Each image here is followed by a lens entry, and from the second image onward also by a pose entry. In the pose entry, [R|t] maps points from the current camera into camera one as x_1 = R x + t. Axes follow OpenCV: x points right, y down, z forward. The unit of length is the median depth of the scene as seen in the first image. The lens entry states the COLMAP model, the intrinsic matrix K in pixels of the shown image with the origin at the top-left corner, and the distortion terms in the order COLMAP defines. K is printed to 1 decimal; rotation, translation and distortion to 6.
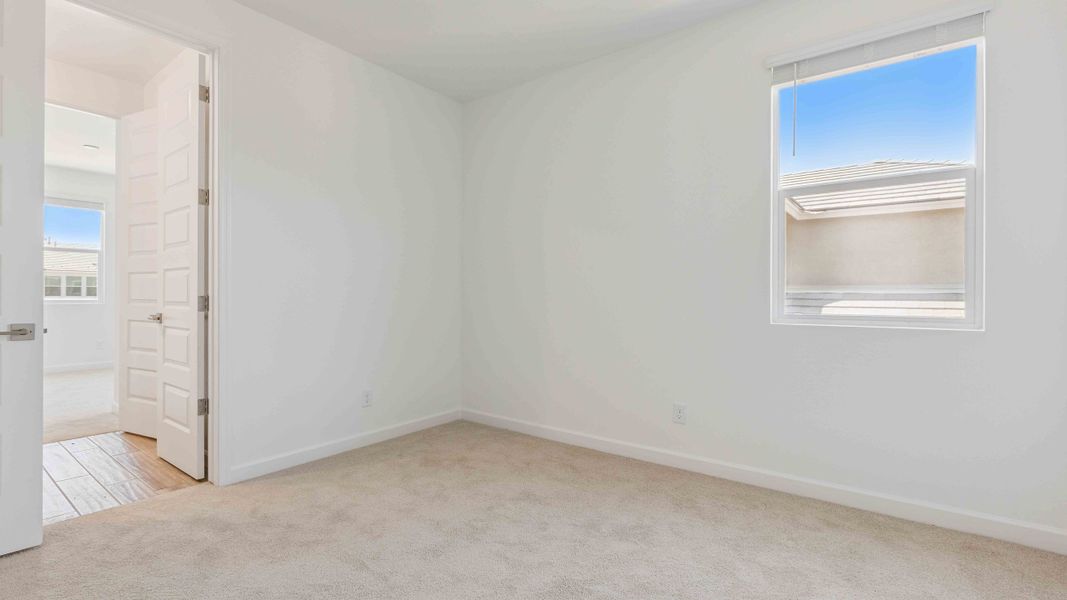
lens RADIAL K [[480.2, 0, 533.1], [0, 480.2, 297.5], [0, 0, 1]] dist [0.001038, -0.000810]
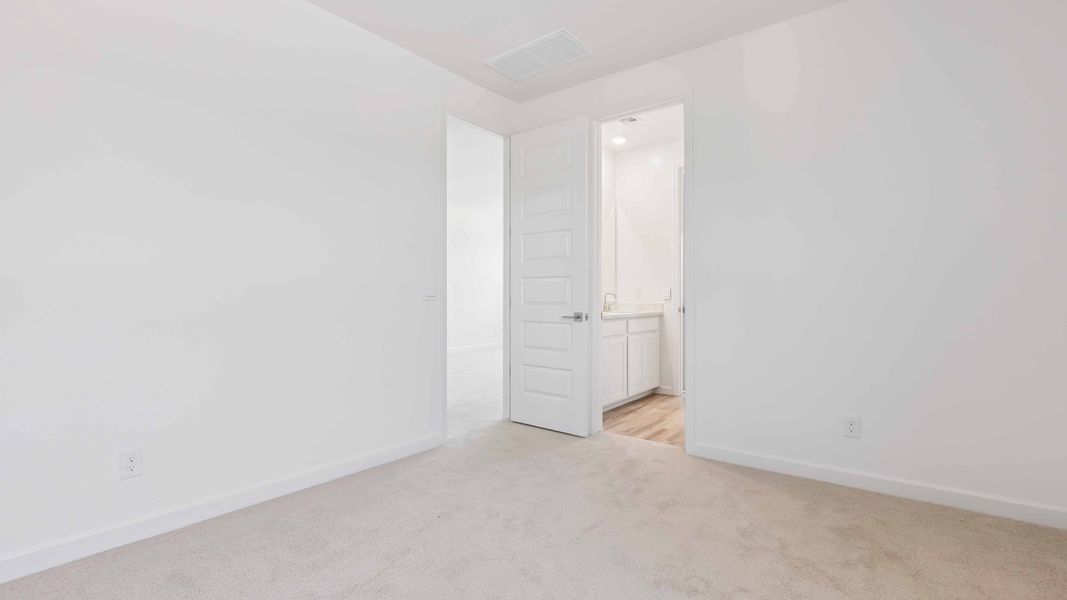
lens RADIAL K [[480.2, 0, 531.2], [0, 480.2, 293.6], [0, 0, 1]] dist [0.001038, -0.000810]
pose [[0.013012, -0.000388, -0.999915, 0.542116], [-0.006797, 0.999977, -0.000477, -0.010944], [0.999892, 0.006803, 0.013009, 0.558816]]
